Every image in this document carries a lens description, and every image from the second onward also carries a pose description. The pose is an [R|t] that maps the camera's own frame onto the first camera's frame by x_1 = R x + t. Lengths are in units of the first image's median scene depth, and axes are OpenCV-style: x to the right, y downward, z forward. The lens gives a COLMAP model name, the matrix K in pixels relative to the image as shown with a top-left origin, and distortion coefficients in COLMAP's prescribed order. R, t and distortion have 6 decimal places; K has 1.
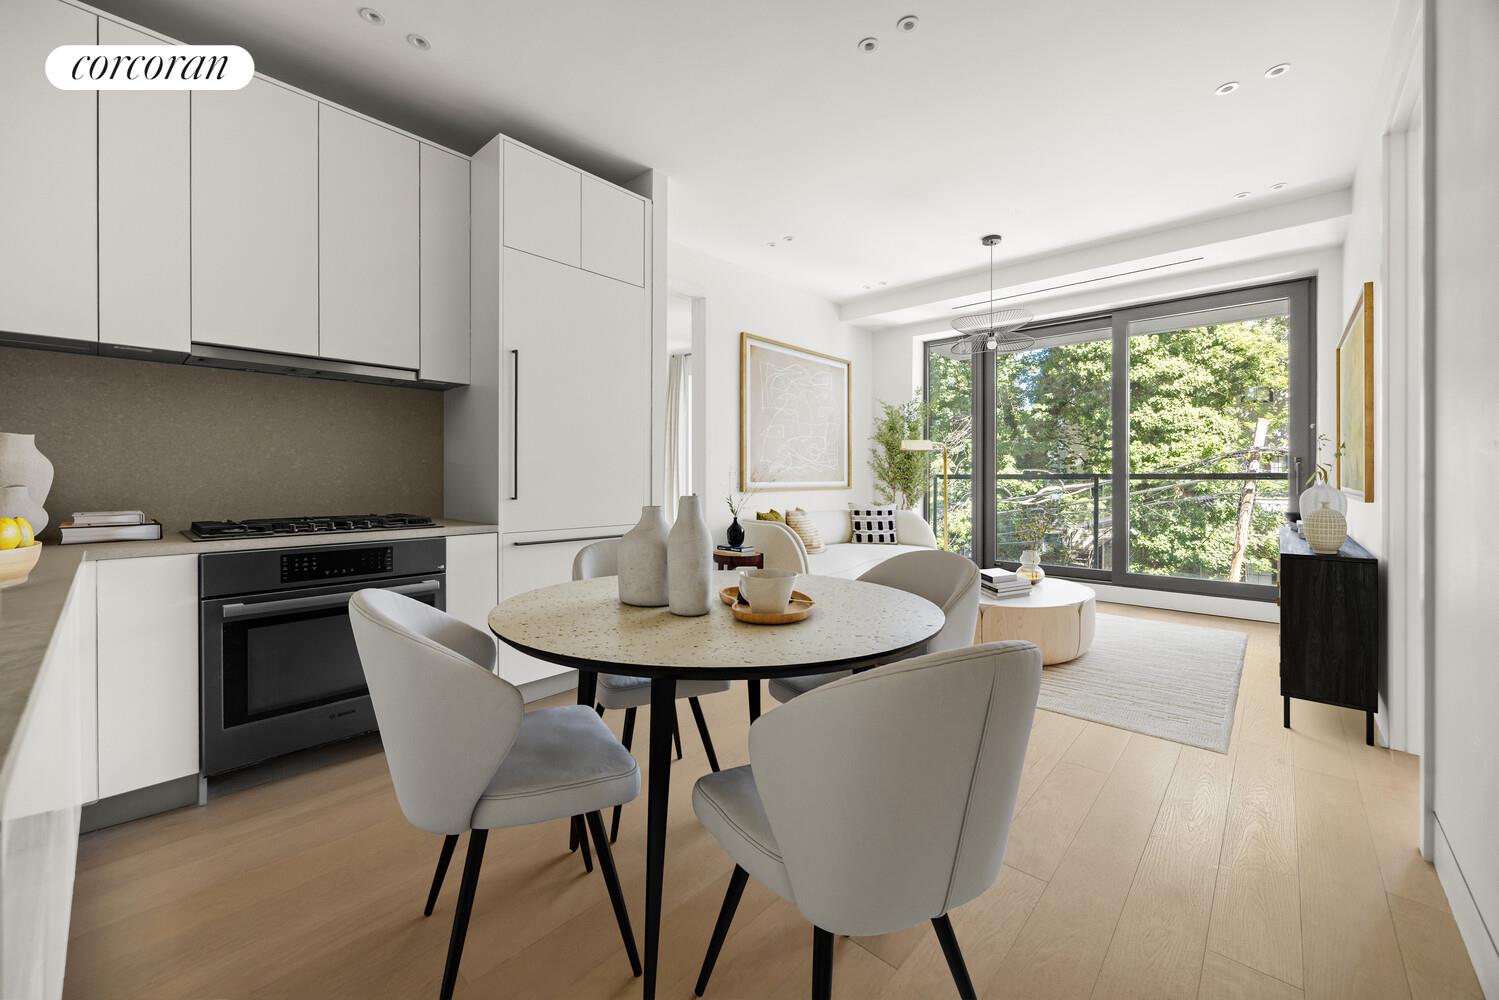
lens RADIAL K [[587.0, 0, 753.7], [0, 587.0, 495.8], [0, 0, 1]] dist [-0.000049, 0.000019]
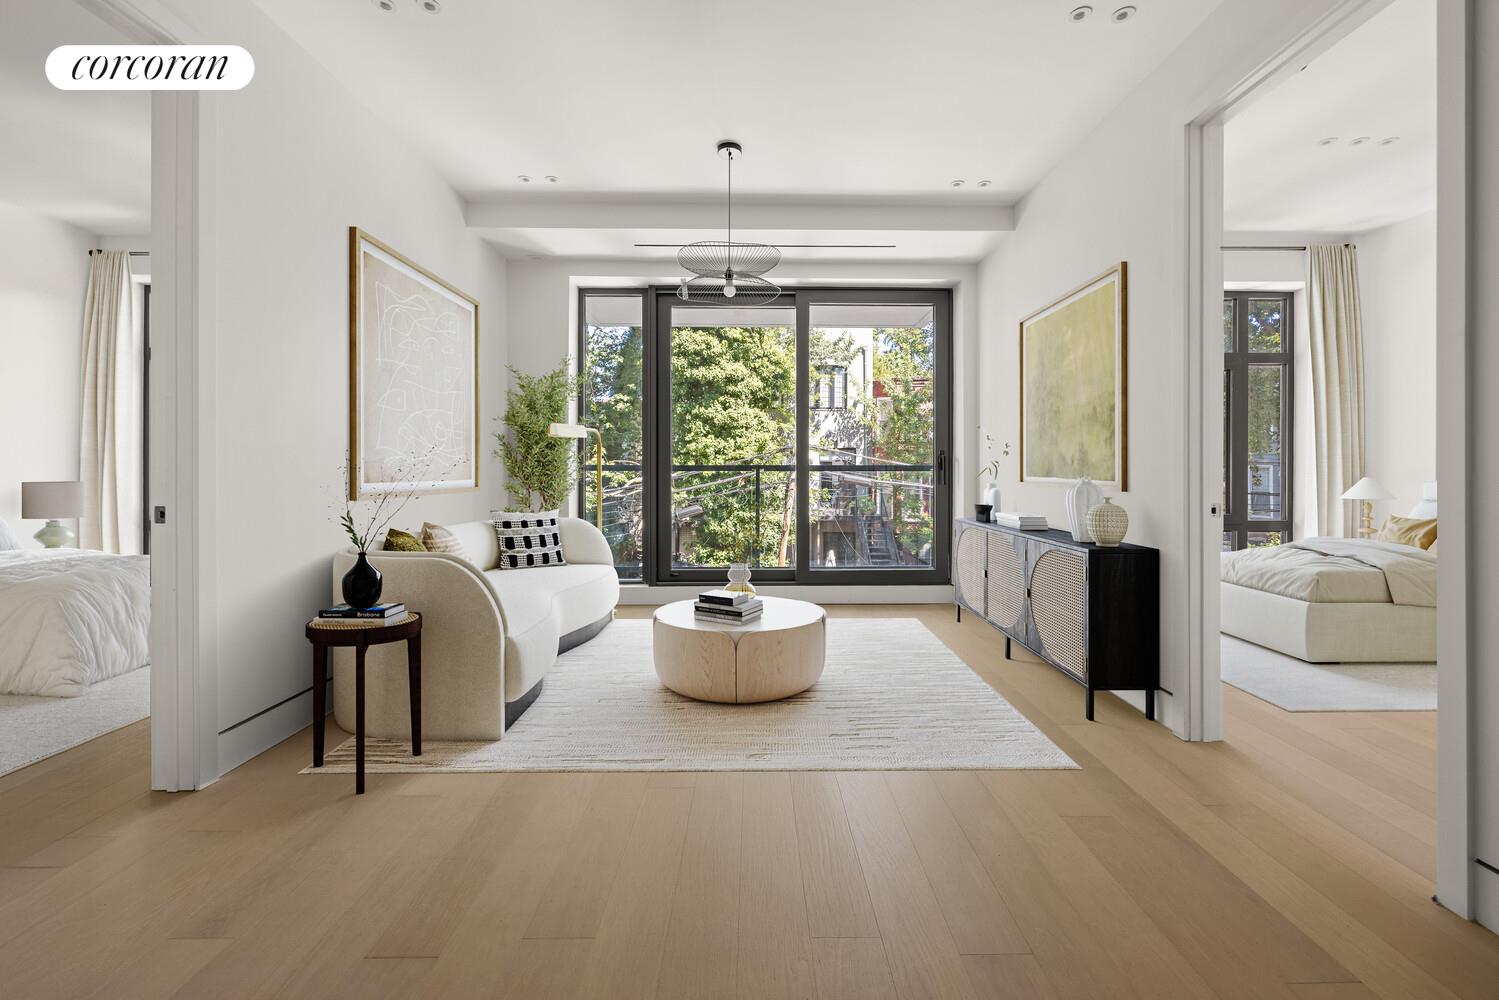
lens RADIAL K [[587.0, 0, 753.7], [0, 587.0, 495.8], [0, 0, 1]] dist [-0.000049, 0.000019]
pose [[0.731801, -0.028161, 0.680936, -0.036154], [0.019021, 0.999601, 0.020898, -0.002415], [-0.681253, -0.002341, 0.732045, 0.151384]]
